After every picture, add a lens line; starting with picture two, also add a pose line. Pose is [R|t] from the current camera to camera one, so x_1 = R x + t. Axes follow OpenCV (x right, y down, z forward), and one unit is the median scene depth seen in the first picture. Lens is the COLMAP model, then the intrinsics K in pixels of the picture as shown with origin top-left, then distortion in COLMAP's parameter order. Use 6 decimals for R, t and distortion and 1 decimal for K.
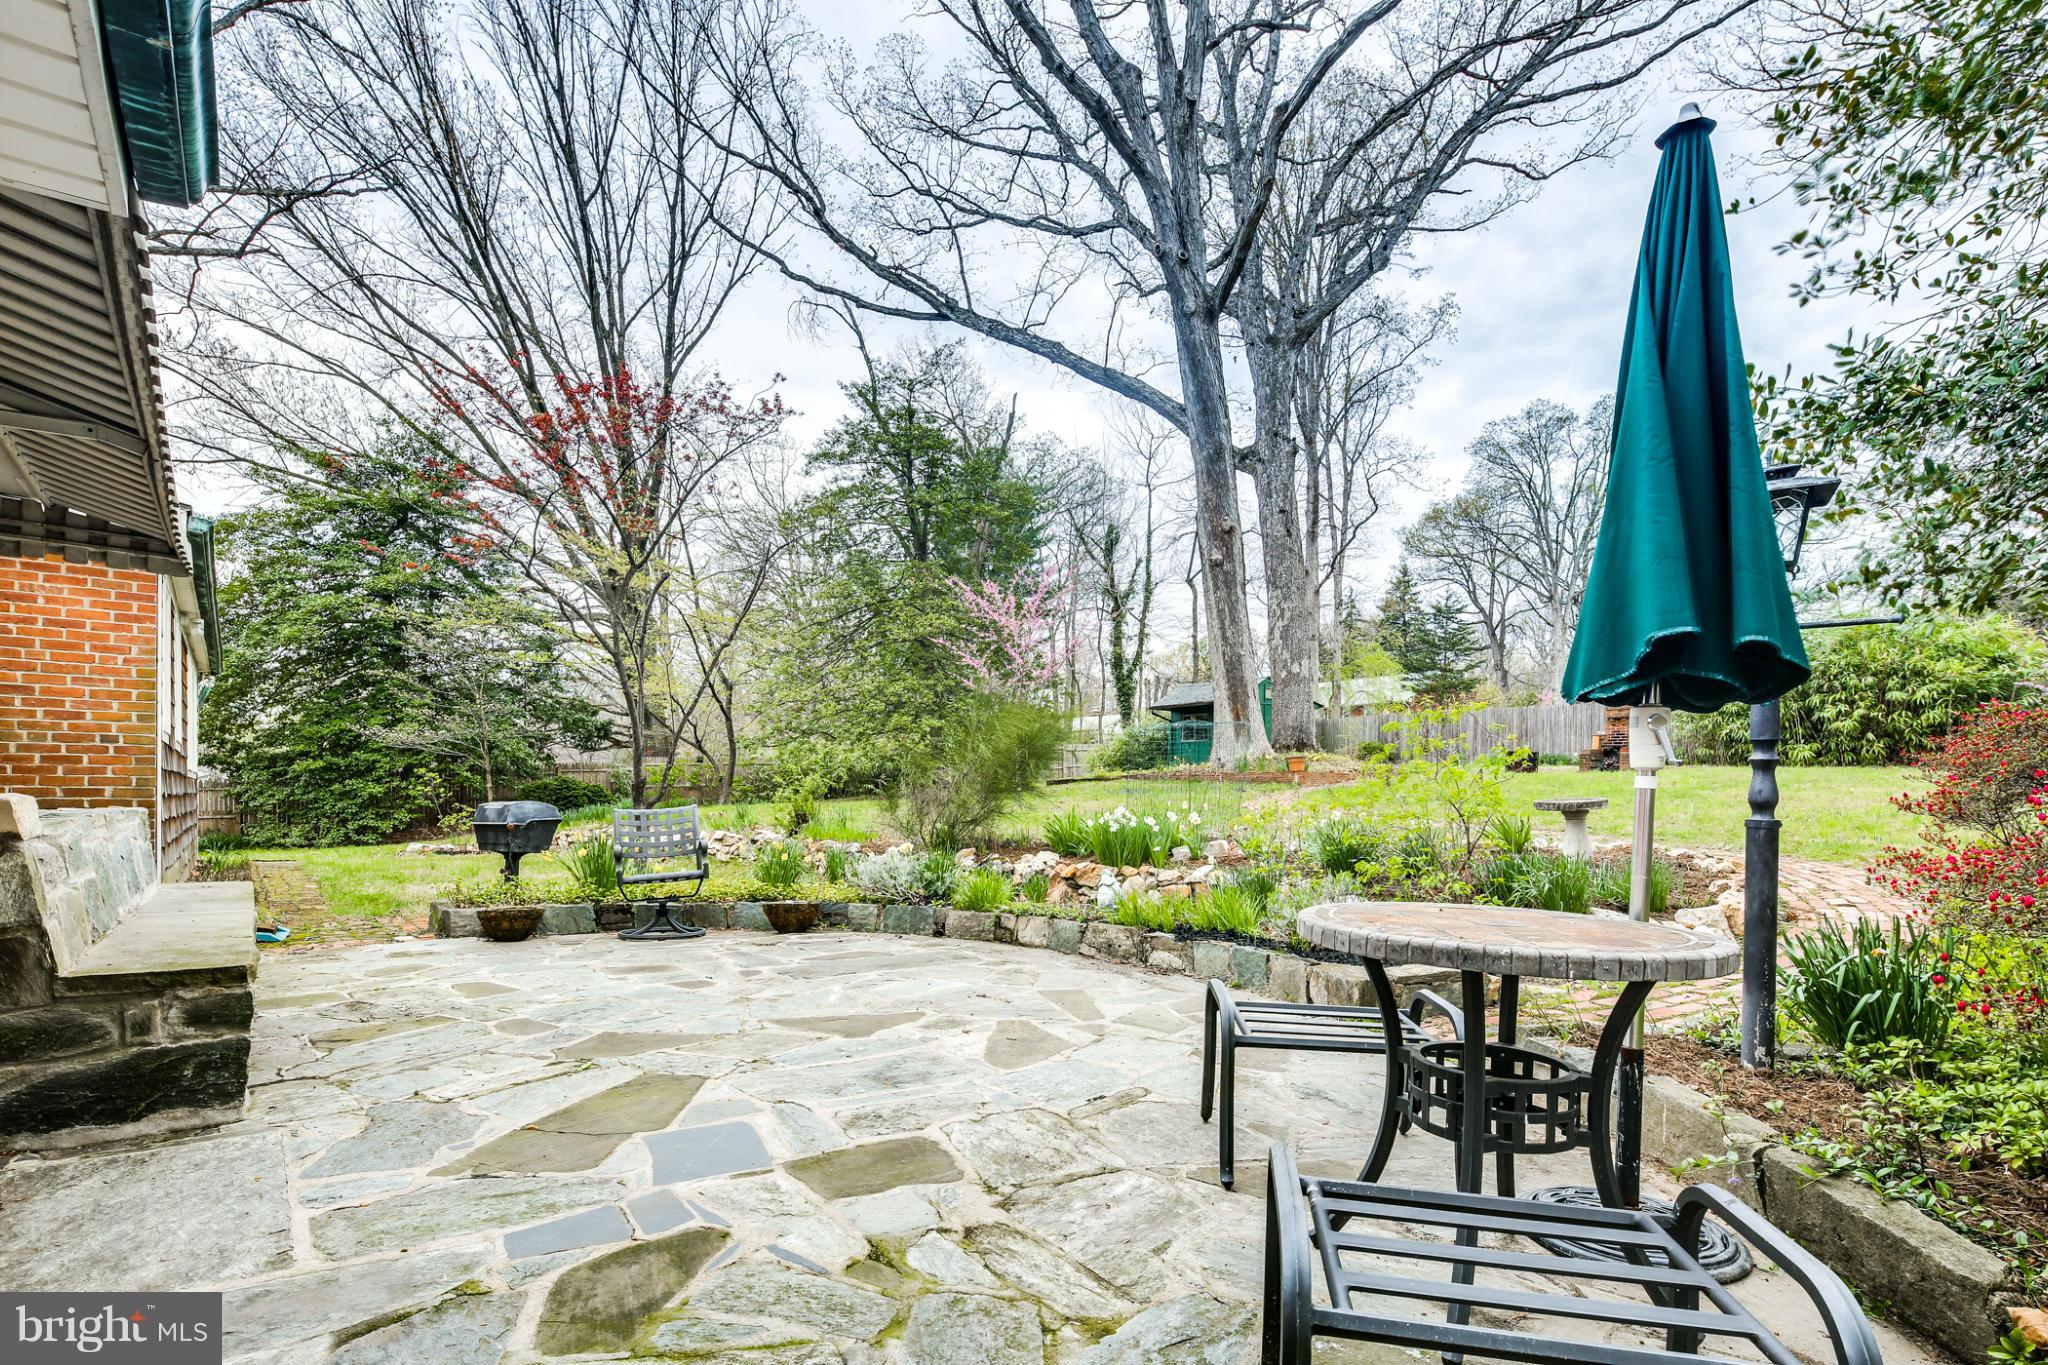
lens RADIAL K [[1003.7, 0, 1011.5], [0, 1003.7, 702.5], [0, 0, 1]] dist [-0.000154, -0.001225]
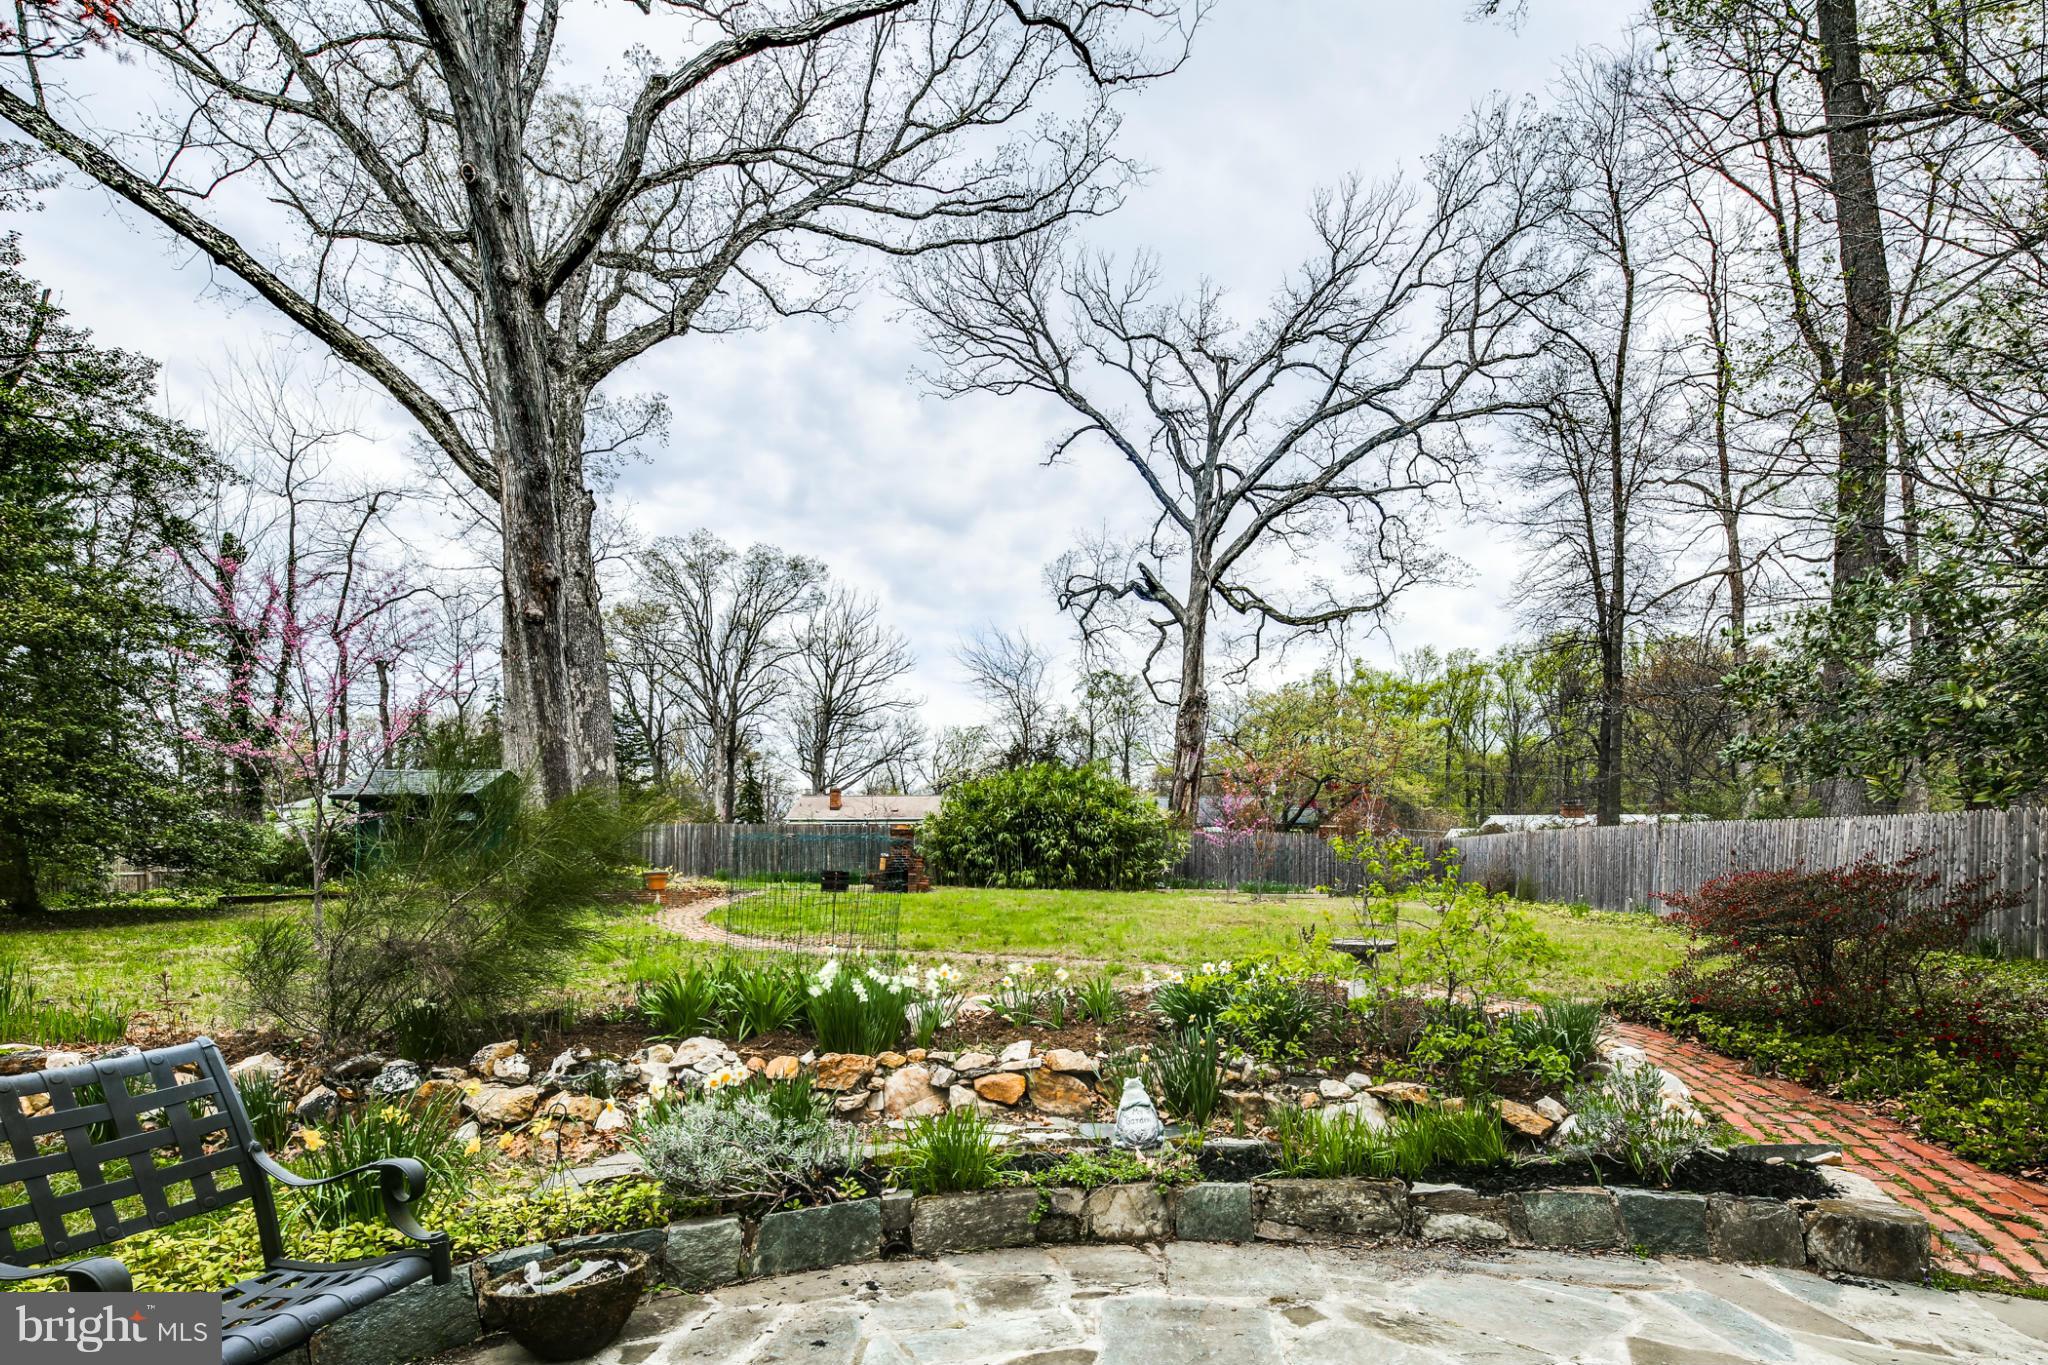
lens RADIAL K [[1001.2, 0, 1024.1], [0, 1001.2, 861.2], [0, 0, 1]] dist [-0.003948, -0.001250]
pose [[0.652450, 0.032757, 0.757124, -0.119473], [-0.069904, 0.997407, 0.017087, 0.006932], [-0.754601, -0.064074, 0.653048, 0.184338]]
